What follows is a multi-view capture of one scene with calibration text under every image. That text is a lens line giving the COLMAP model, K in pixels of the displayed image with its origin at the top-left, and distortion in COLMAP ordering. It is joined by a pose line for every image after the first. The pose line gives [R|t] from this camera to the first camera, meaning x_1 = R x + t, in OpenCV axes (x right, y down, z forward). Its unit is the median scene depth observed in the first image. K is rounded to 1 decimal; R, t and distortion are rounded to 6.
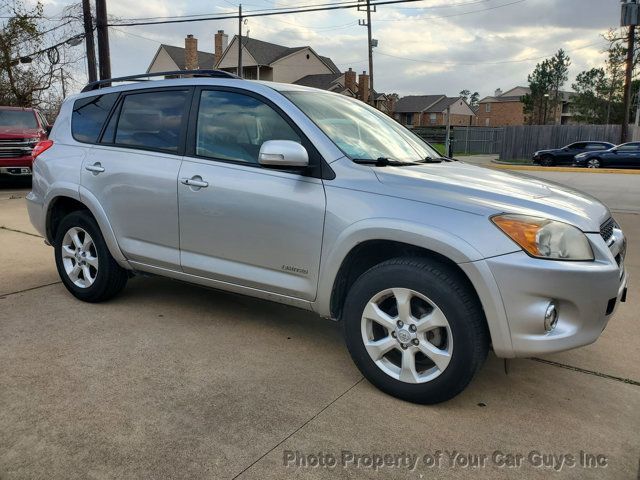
lens RADIAL K [[485.8, 0, 309.6], [0, 485.8, 240.7], [0, 0, 1]] dist [0.004141, 0.012242]
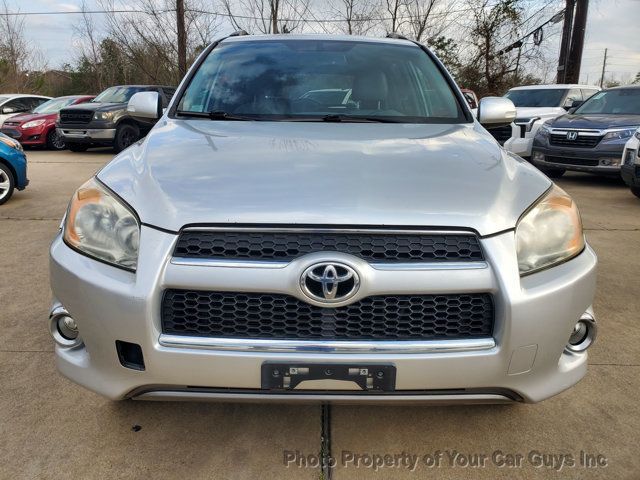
lens RADIAL K [[486.8, 0, 320.0], [0, 486.8, 240.0], [0, 0, 1]] dist [0.007551, 0.000627]
pose [[0.573550, 0.200586, -0.794232, 0.112145], [-0.177277, 0.976974, 0.118718, -0.010245], [0.799758, 0.072708, 0.595903, 0.078336]]
